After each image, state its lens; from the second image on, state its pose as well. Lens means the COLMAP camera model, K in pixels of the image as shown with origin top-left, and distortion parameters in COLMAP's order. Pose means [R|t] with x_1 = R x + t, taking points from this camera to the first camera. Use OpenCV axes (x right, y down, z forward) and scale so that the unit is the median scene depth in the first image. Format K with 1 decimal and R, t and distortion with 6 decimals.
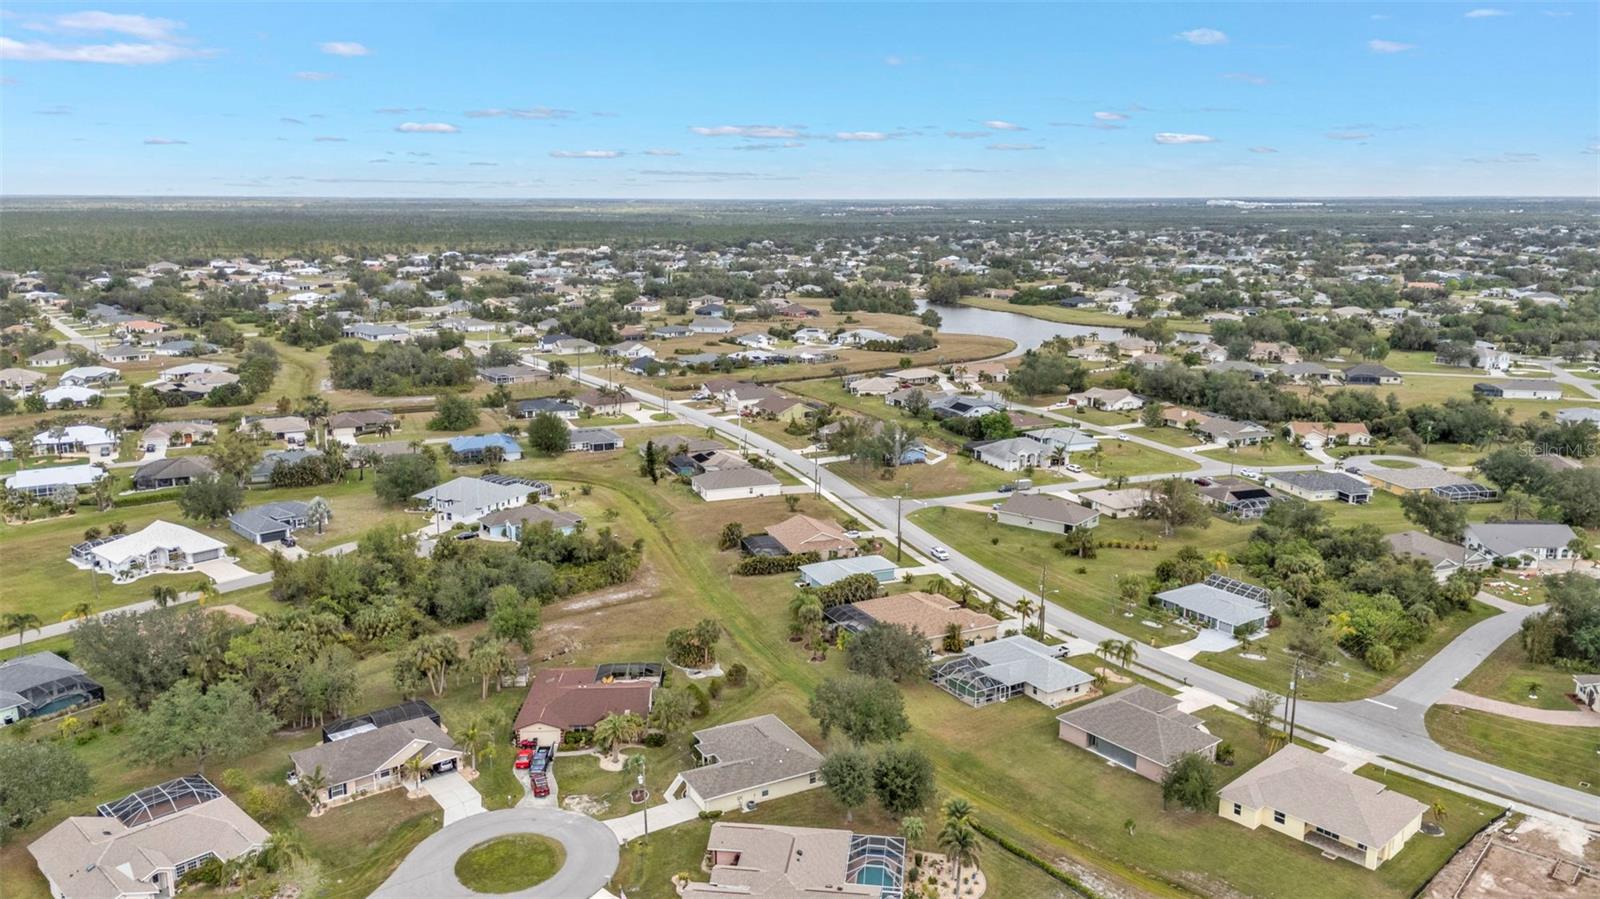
lens RADIAL K [[1165.3, 0, 798.5], [0, 1165.3, 465.1], [0, 0, 1]] dist [0.079801, -0.078378]
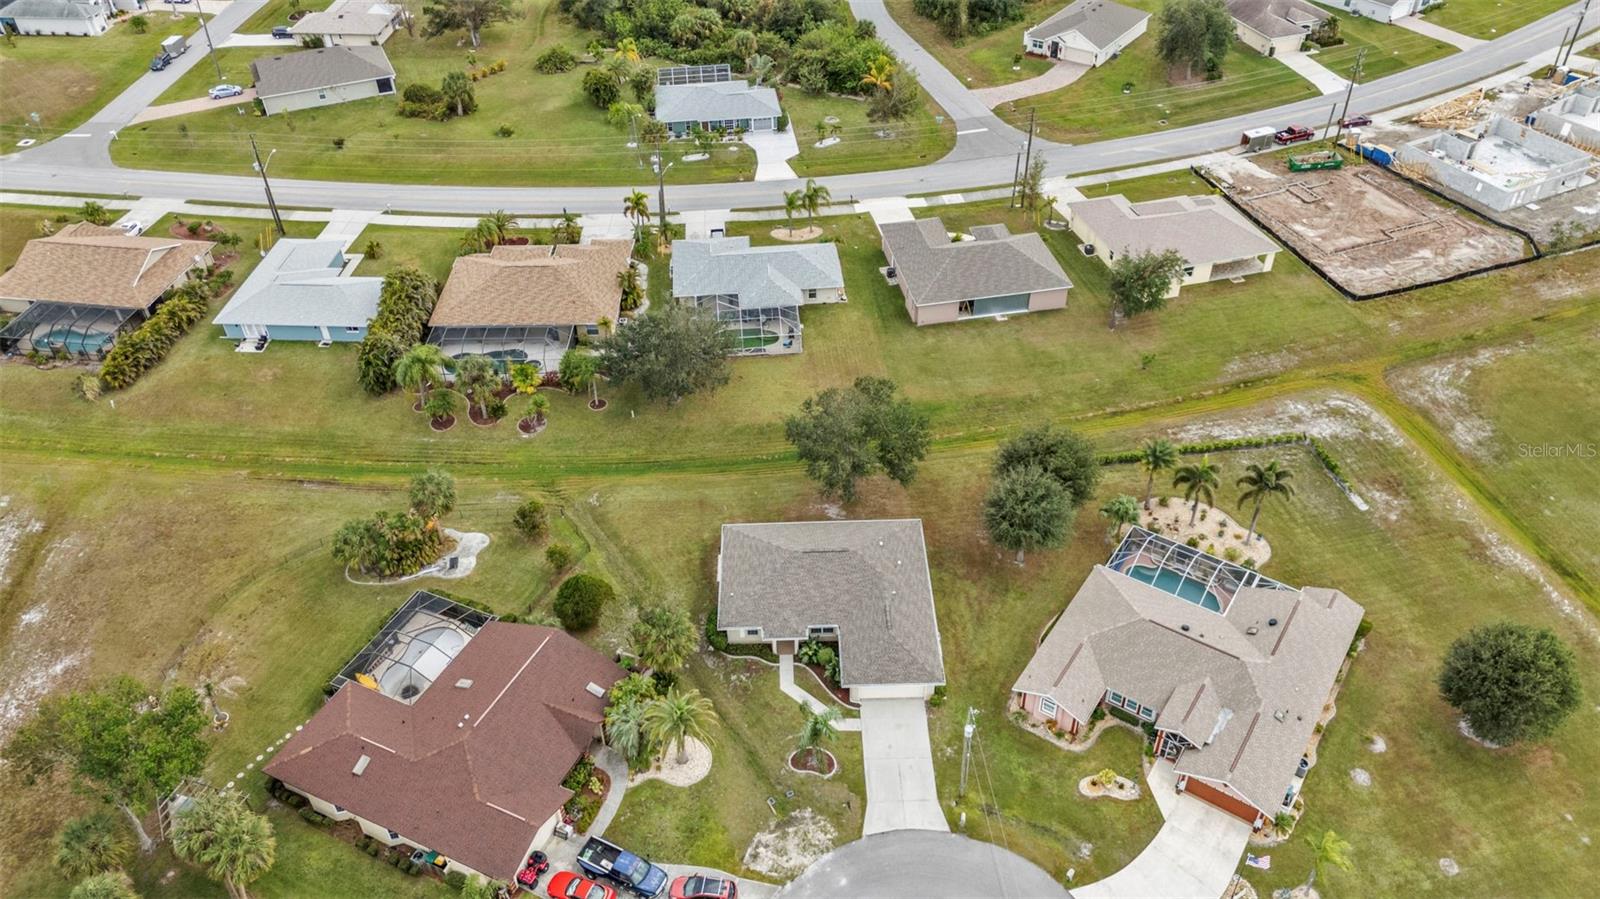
lens RADIAL K [[1165.3, 0, 794.9], [0, 1165.3, 448.0], [0, 0, 1]] dist [0.079801, -0.078378]
pose [[0.457446, -0.573695, 0.679425, -0.228933], [0.218683, 0.813166, 0.539388, -0.084066], [-0.861929, -0.098162, 0.497437, 0.373181]]
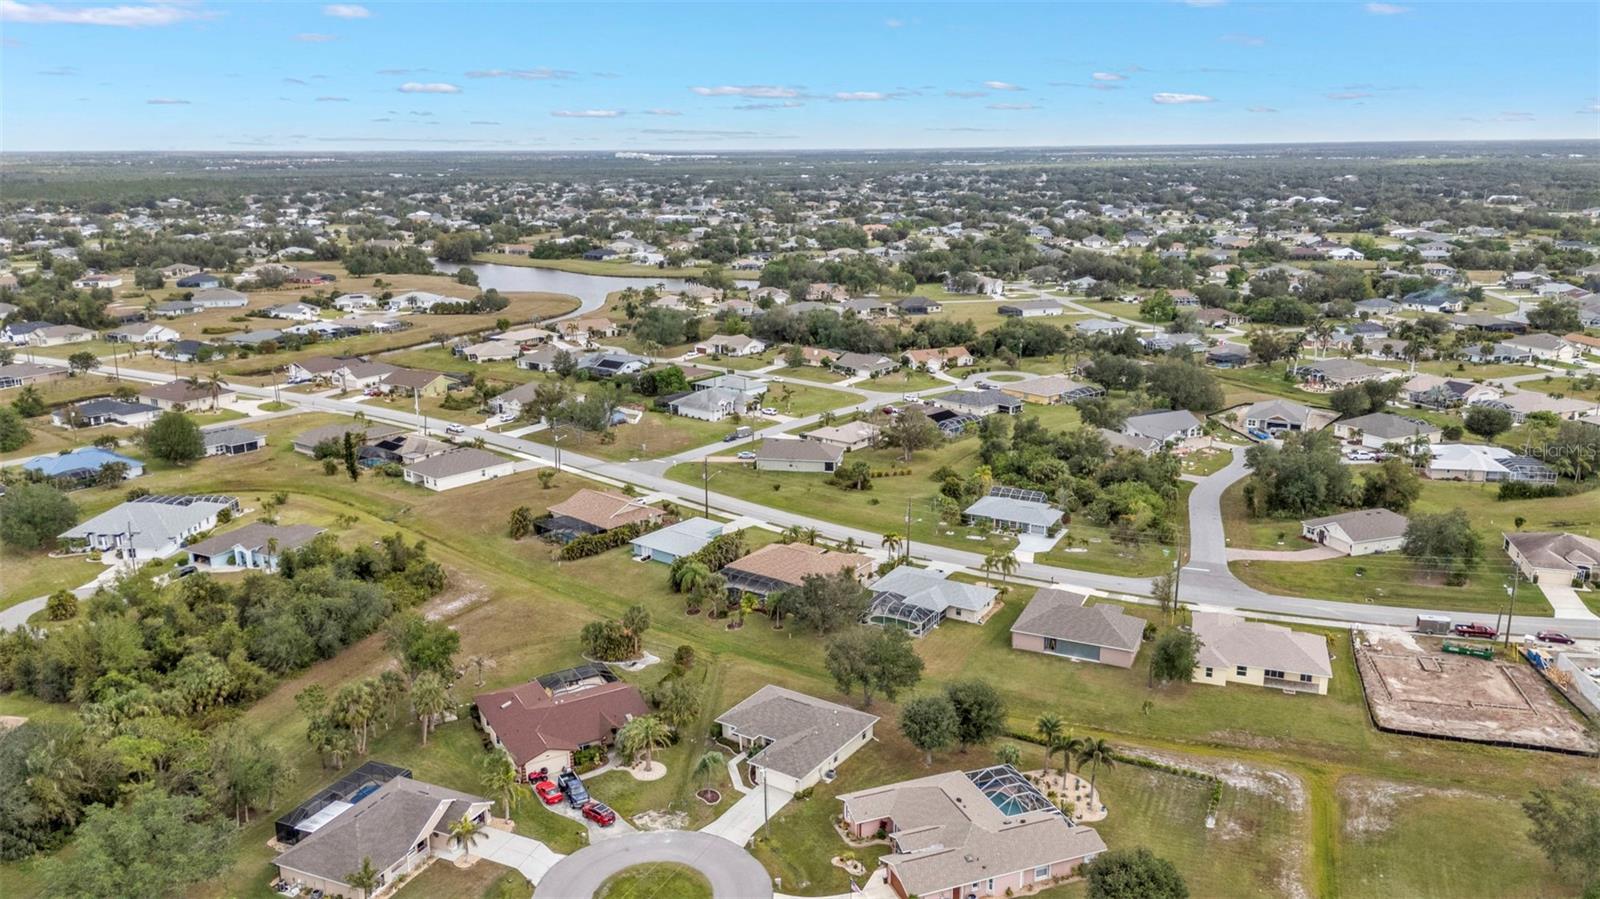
lens RADIAL K [[1165.3, 0, 798.1], [0, 1165.3, 447.5], [0, 0, 1]] dist [0.079801, -0.078378]
pose [[0.884985, -0.123372, 0.448977, -0.233443], [0.112601, 0.992344, 0.050733, -0.016515], [-0.451799, 0.005657, 0.892102, 0.068885]]
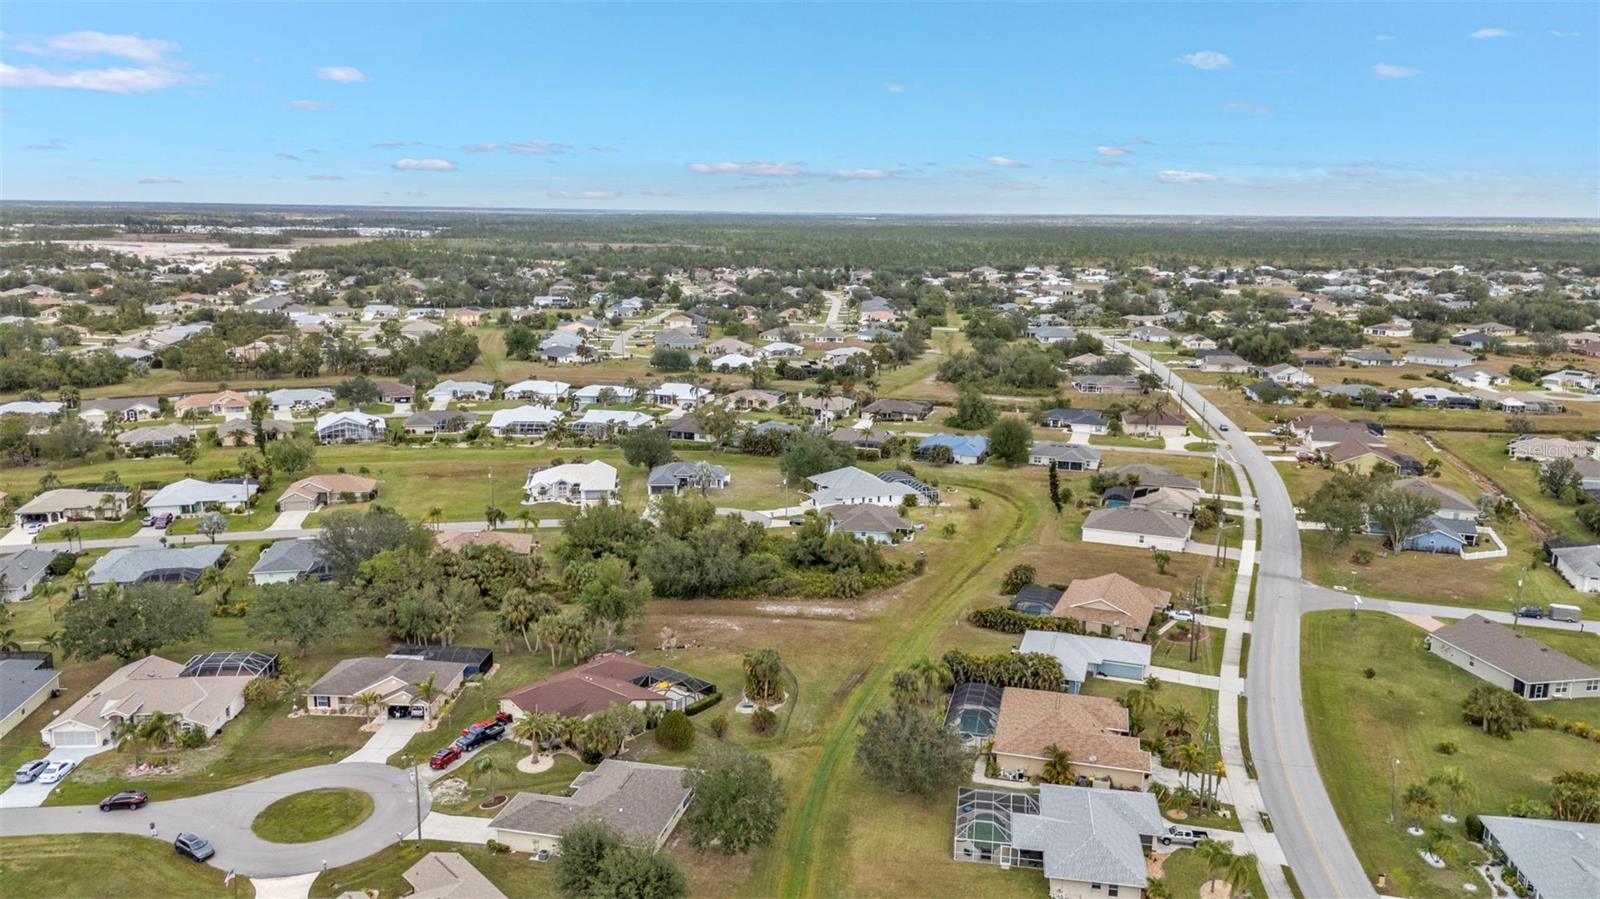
lens RADIAL K [[1165.3, 0, 793.8], [0, 1165.3, 463.0], [0, 0, 1]] dist [0.079801, -0.078378]
pose [[0.747970, 0.149024, -0.646787, 0.297275], [-0.159744, 0.986243, 0.042502, -0.025887], [0.644223, 0.071530, 0.761486, 0.224561]]
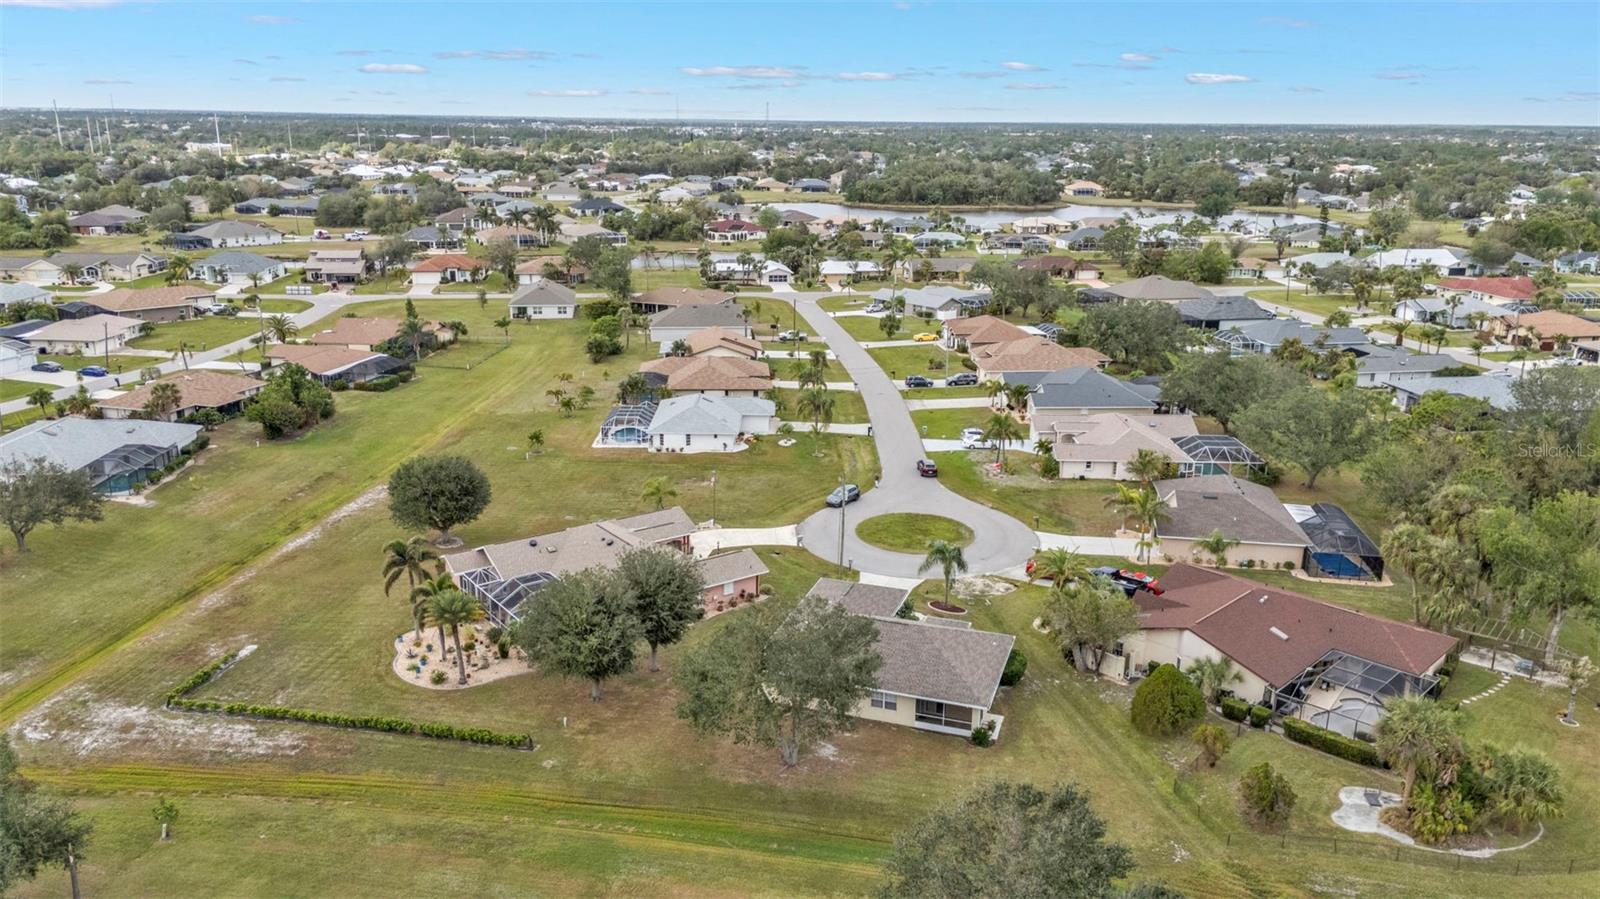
lens RADIAL K [[1165.3, 0, 823.0], [0, 1165.3, 496.1], [0, 0, 1]] dist [0.079801, -0.078378]
pose [[-0.725697, 0.202261, -0.657612, 0.180545], [-0.164862, 0.876847, 0.451620, -0.037203], [0.667970, 0.436155, -0.602980, 0.679650]]
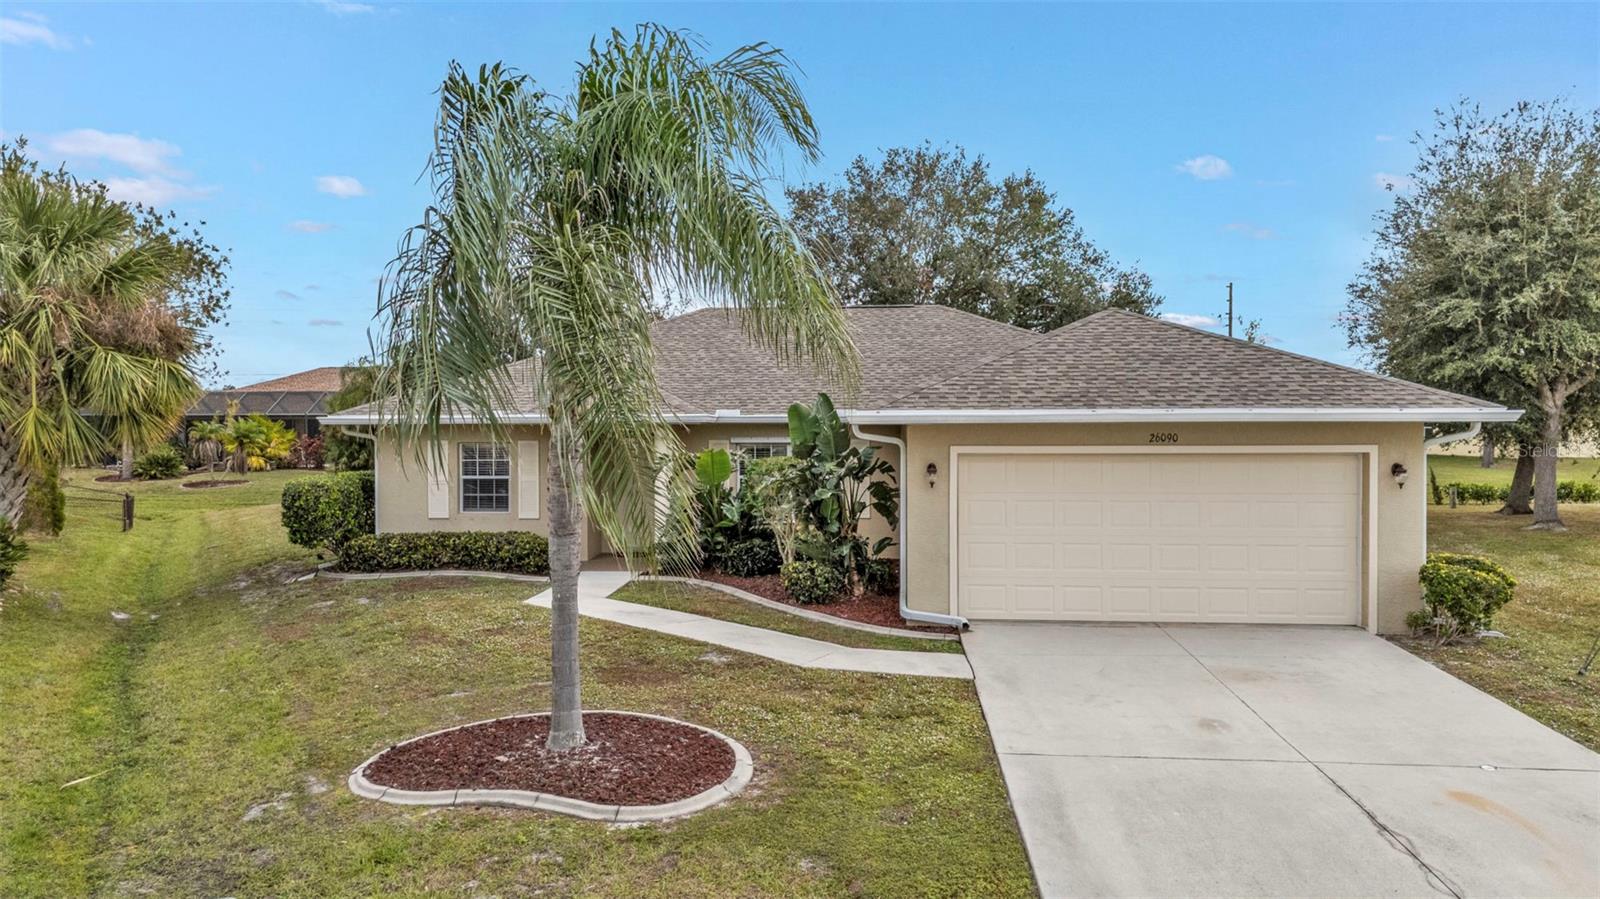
lens RADIAL K [[1165.3, 0, 799.4], [0, 1165.3, 448.4], [0, 0, 1]] dist [0.079801, -0.078378]
pose [[0.535936, -0.018343, 0.844059, -0.094721], [0.189078, 0.976977, -0.098823, 0.139427], [-0.822814, 0.212556, 0.527065, 0.484017]]
